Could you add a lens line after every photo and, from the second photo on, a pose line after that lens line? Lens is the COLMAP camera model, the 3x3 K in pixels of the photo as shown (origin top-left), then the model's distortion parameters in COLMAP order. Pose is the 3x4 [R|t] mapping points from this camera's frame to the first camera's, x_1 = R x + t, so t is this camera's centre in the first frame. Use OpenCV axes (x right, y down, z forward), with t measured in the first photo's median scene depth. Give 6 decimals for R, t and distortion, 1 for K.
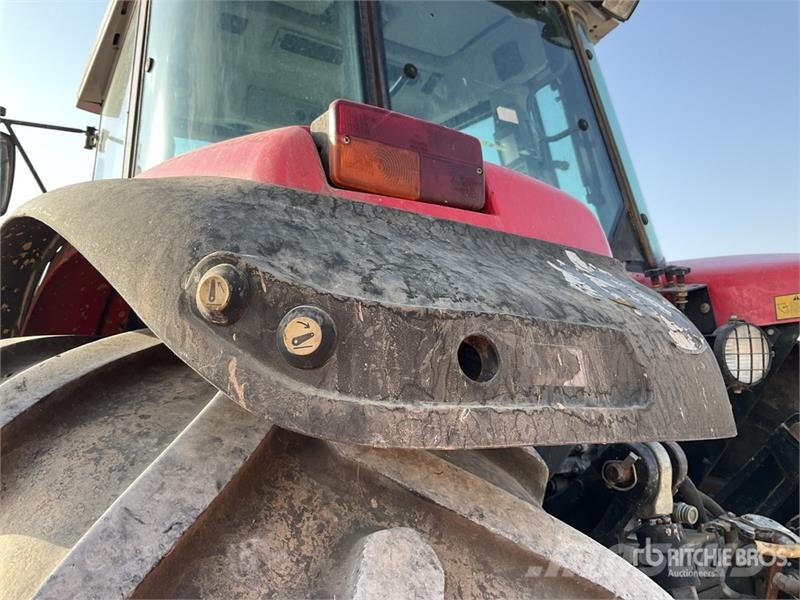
lens RADIAL K [[666.4, 0, 394.9], [0, 666.4, 299.3], [0, 0, 1]] dist [0.119852, -0.250421]
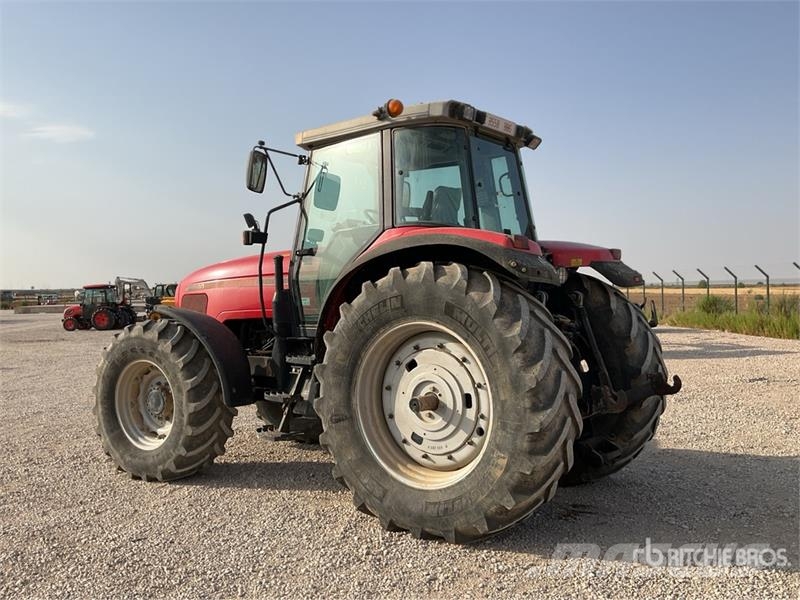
lens RADIAL K [[666.4, 0, 394.9], [0, 666.4, 299.3], [0, 0, 1]] dist [0.119852, -0.250421]
pose [[0.966144, 0.053269, 0.252445, -2.944920], [-0.087308, 0.988230, 0.125612, -0.389368], [-0.242782, -0.143400, 0.959423, -5.350677]]
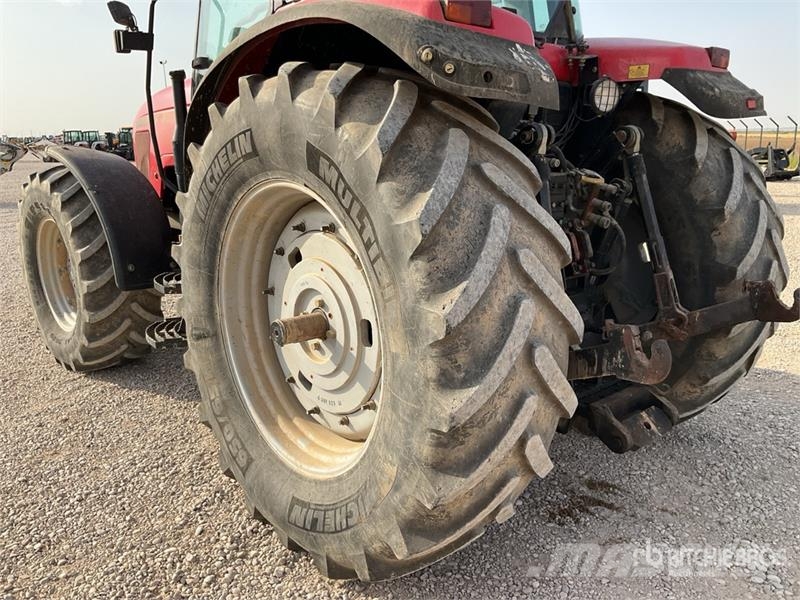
lens RADIAL K [[626.8, 0, 401.6], [0, 626.8, 283.8], [0, 0, 1]] dist [0.108015, -0.197025]
pose [[0.995941, 0.044292, 0.078354, -0.463754], [-0.069214, 0.933387, 0.352134, -0.043188], [-0.057538, -0.356128, 0.932664, -2.167034]]
